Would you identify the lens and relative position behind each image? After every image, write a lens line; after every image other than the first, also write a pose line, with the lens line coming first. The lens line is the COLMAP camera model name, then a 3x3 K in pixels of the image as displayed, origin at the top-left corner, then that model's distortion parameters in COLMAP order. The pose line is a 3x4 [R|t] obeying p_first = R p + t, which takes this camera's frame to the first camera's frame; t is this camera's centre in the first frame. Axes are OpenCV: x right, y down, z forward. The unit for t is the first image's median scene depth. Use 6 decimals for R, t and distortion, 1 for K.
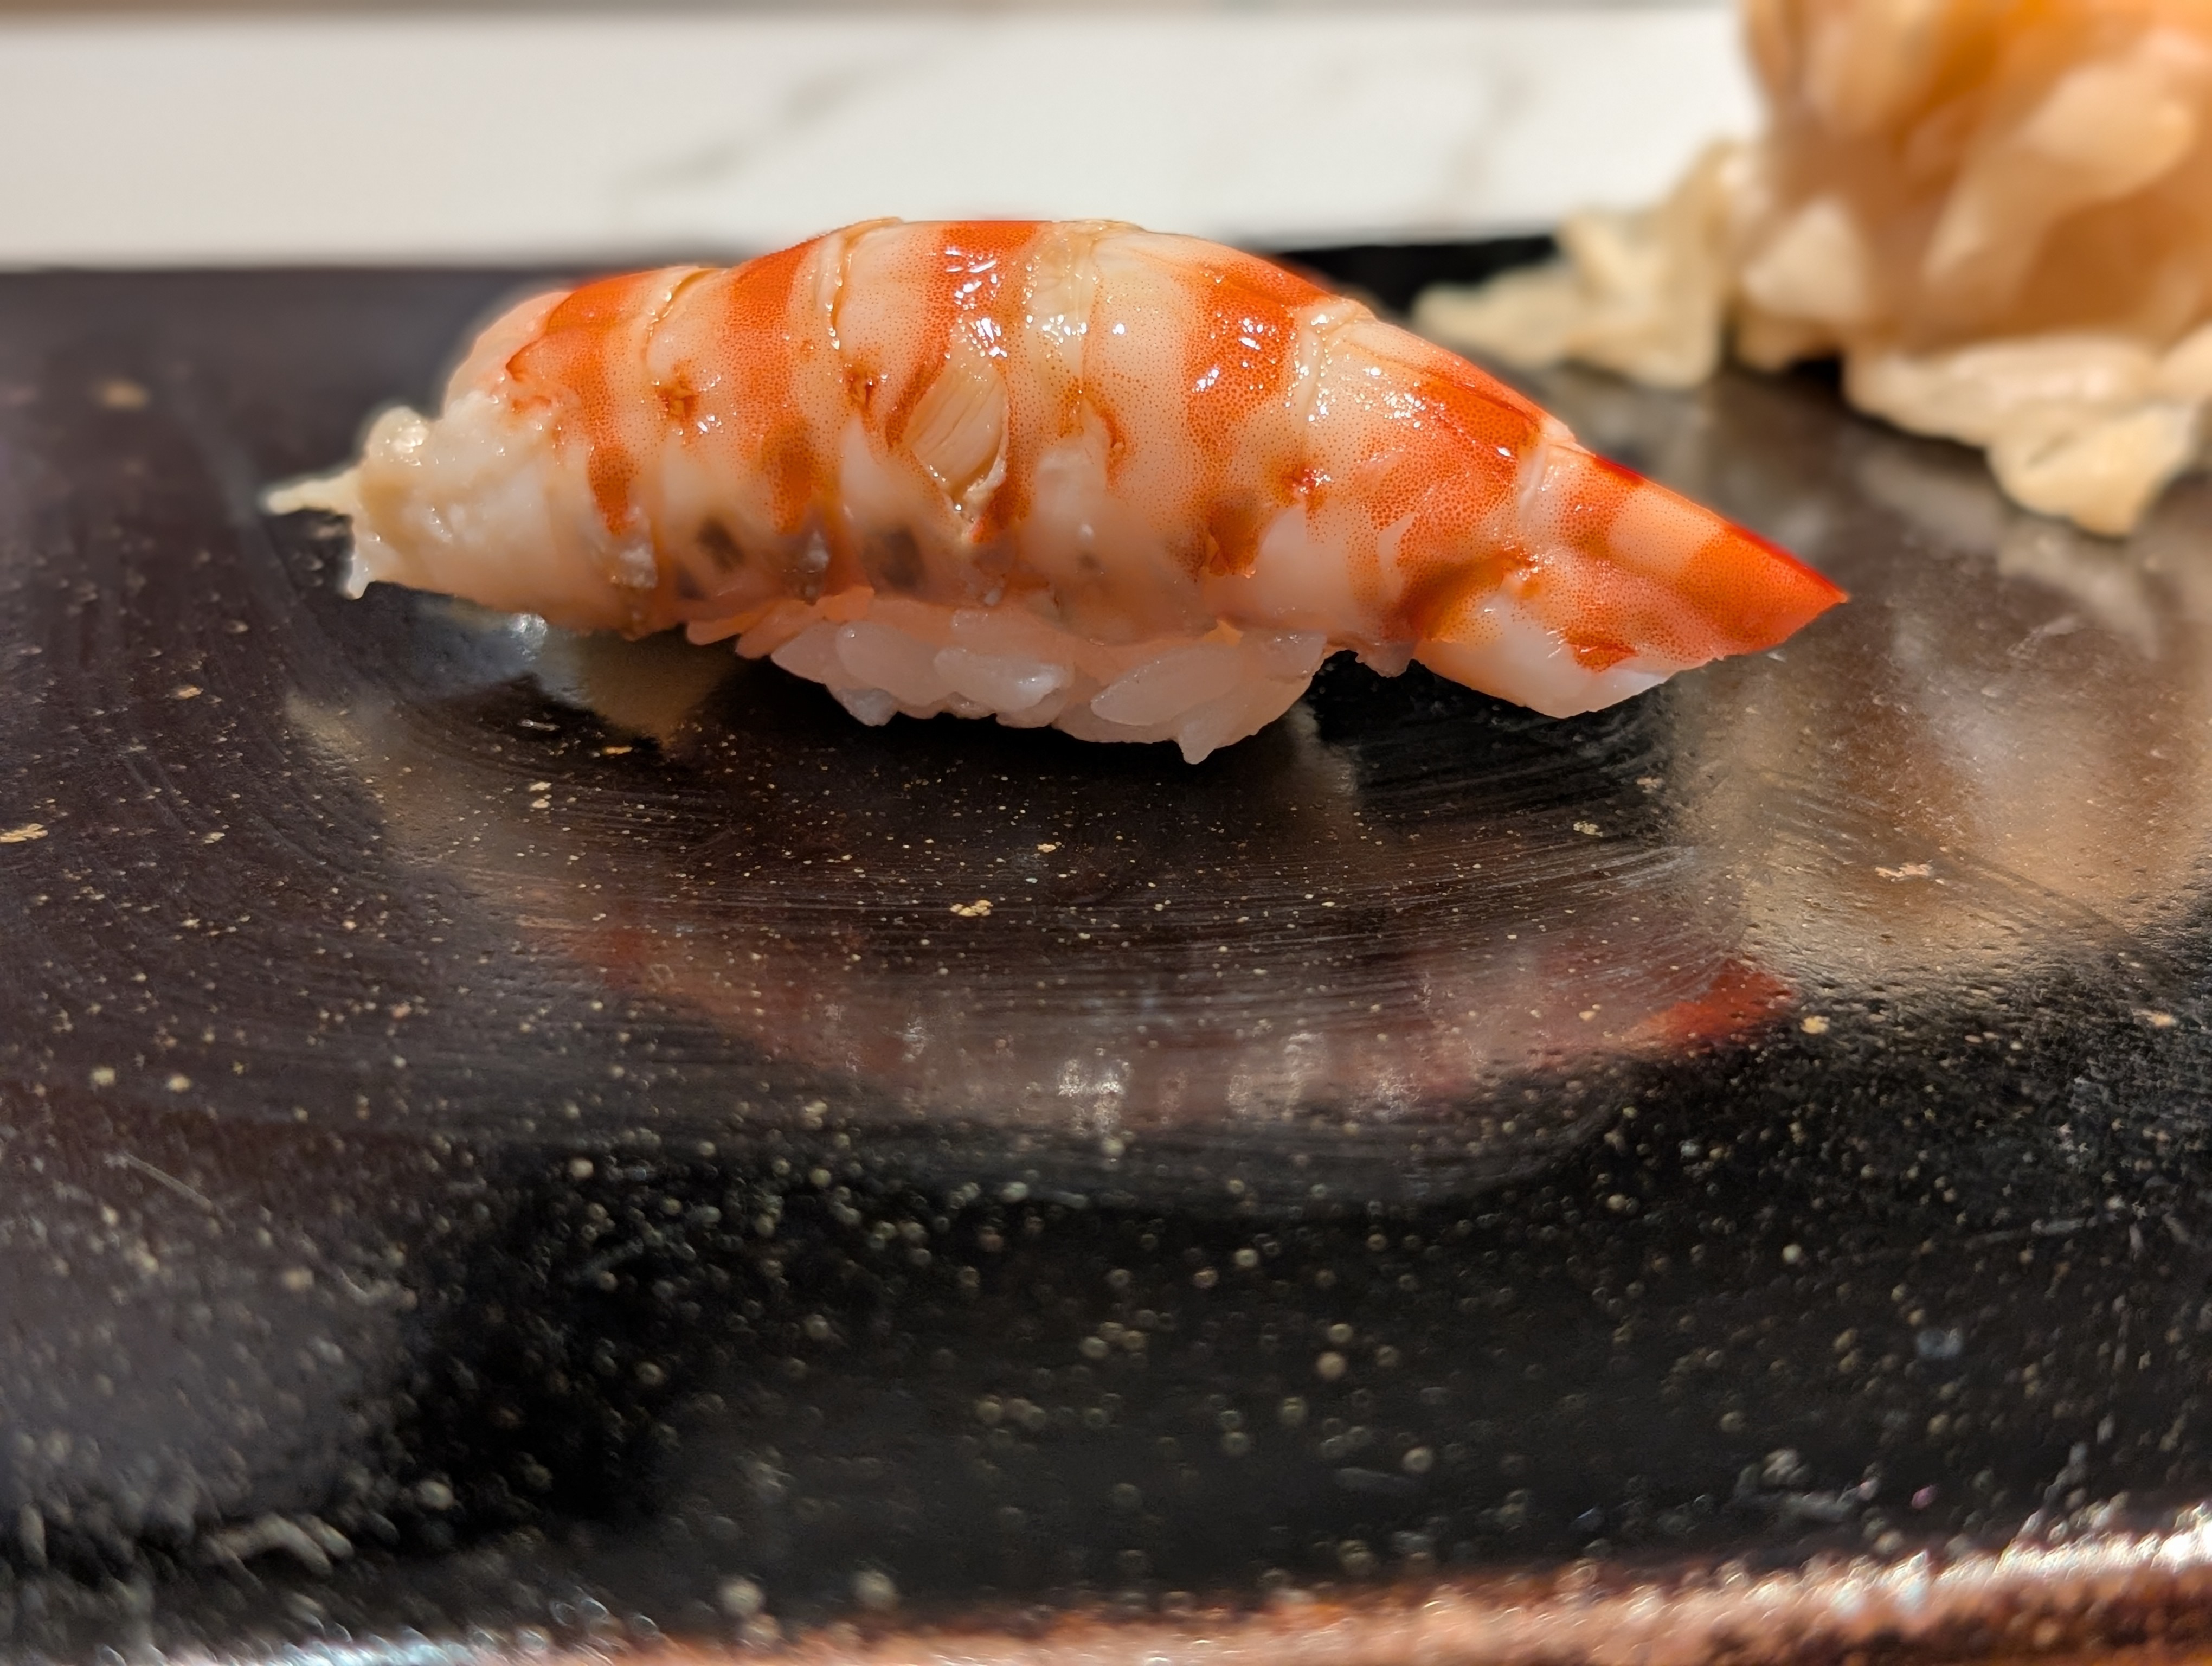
lens RADIAL K [[3644.9, 0, 1137.7], [0, 3644.9, 865.3], [0, 0, 1]] dist [-0.009652, 0.000000]
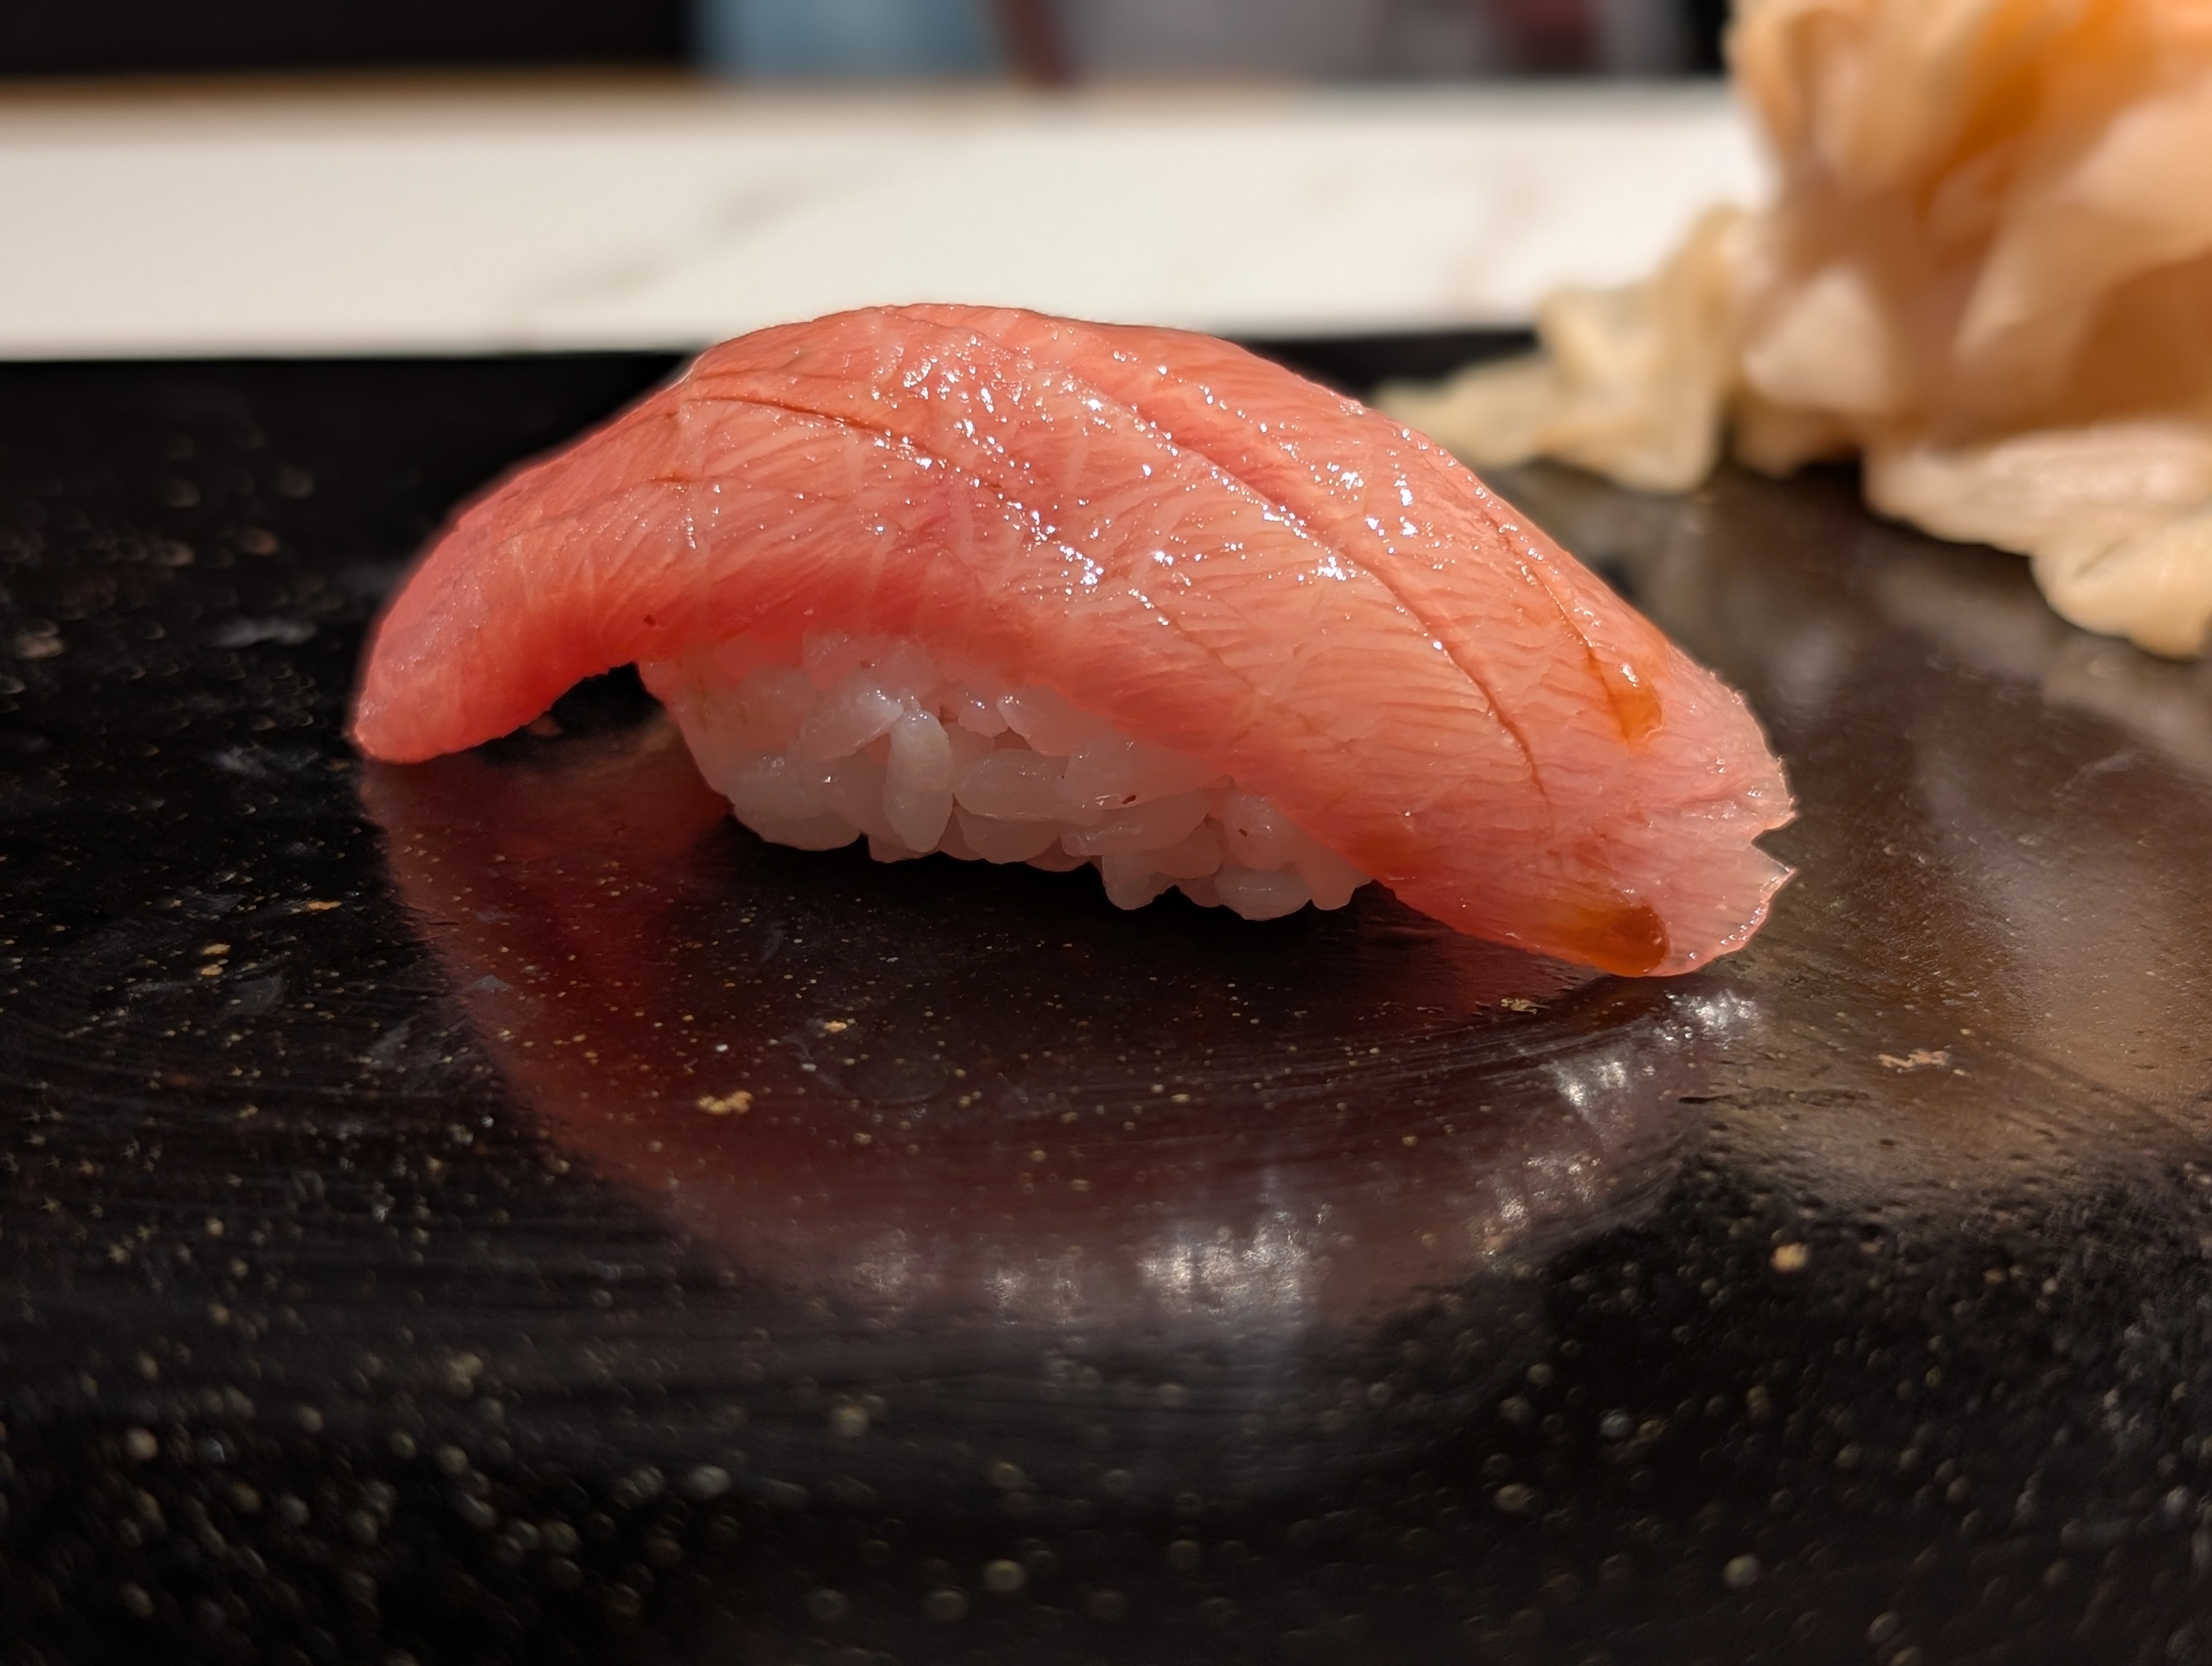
lens RADIAL K [[3644.9, 0, 1158.1], [0, 3644.9, 923.4], [0, 0, 1]] dist [-0.009652, 0.000000]
pose [[0.999825, 0.001540, -0.018624, 0.064637], [-0.002233, 0.999304, -0.037229, 0.002202], [0.018554, 0.037264, 0.999133, 0.216693]]
